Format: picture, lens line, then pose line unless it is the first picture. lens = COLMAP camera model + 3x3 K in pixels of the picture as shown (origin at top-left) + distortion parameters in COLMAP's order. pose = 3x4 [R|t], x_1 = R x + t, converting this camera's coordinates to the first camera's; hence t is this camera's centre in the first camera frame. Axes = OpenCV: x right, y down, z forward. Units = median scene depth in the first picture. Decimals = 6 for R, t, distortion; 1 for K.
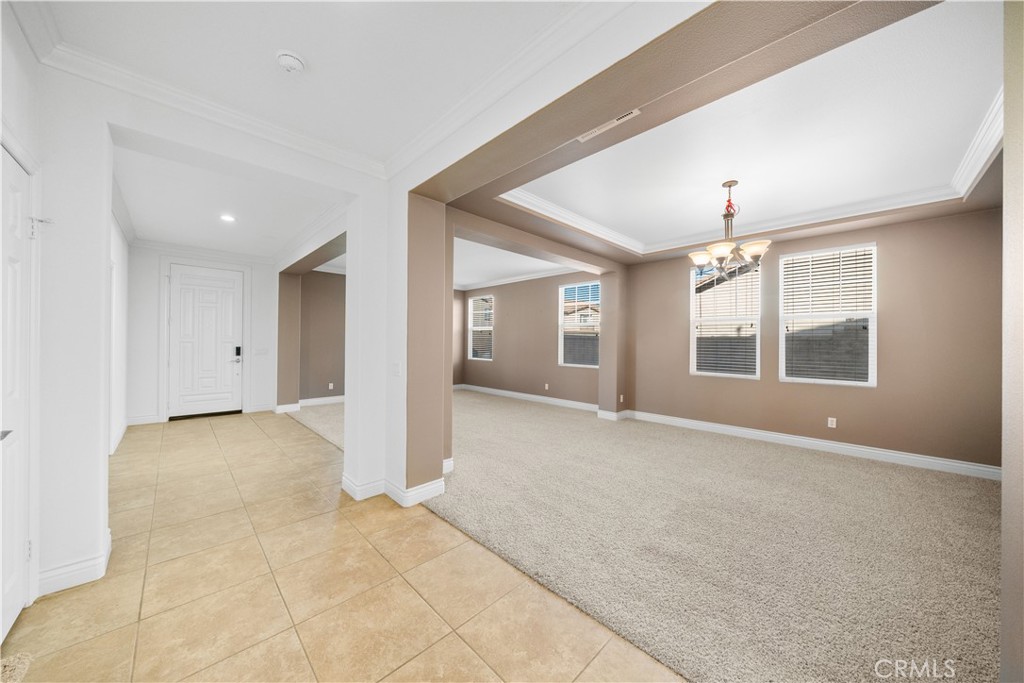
lens RADIAL K [[347.2, 0, 505.6], [0, 347.2, 340.6], [0, 0, 1]] dist [-0.000088, -0.000050]
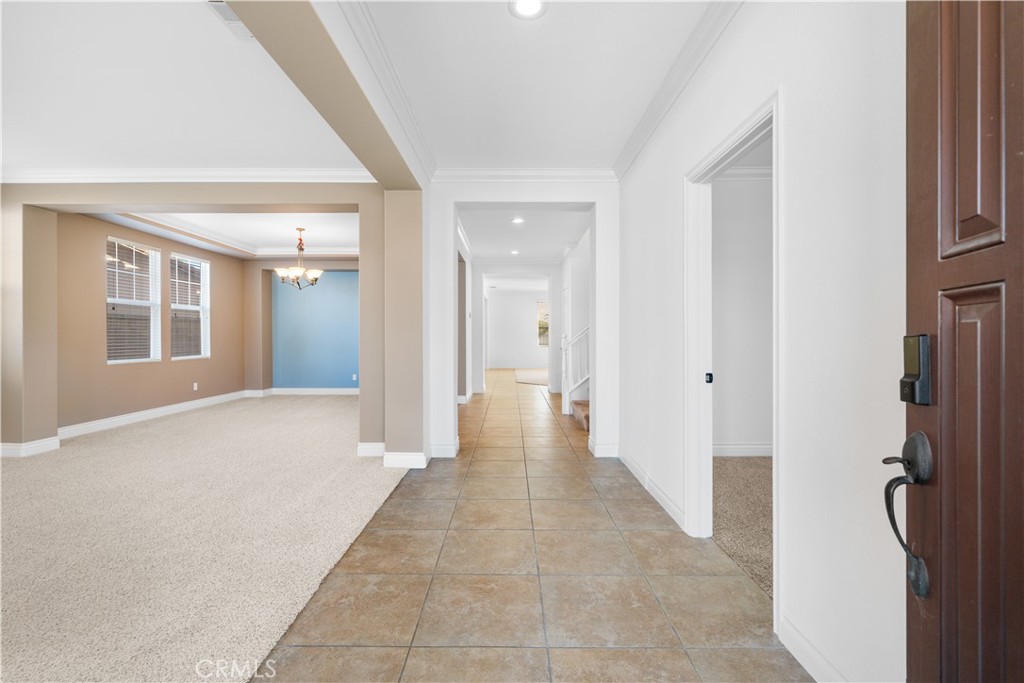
lens RADIAL K [[451.7, 0, 512.0], [0, 451.7, 341.5], [0, 0, 1]] dist [-0.000517, -0.000089]
pose [[-0.717483, -0.017543, 0.696356, -1.222797], [-0.010078, 0.999840, 0.014805, 0.021094], [-0.696504, 0.003604, -0.717544, 1.463647]]
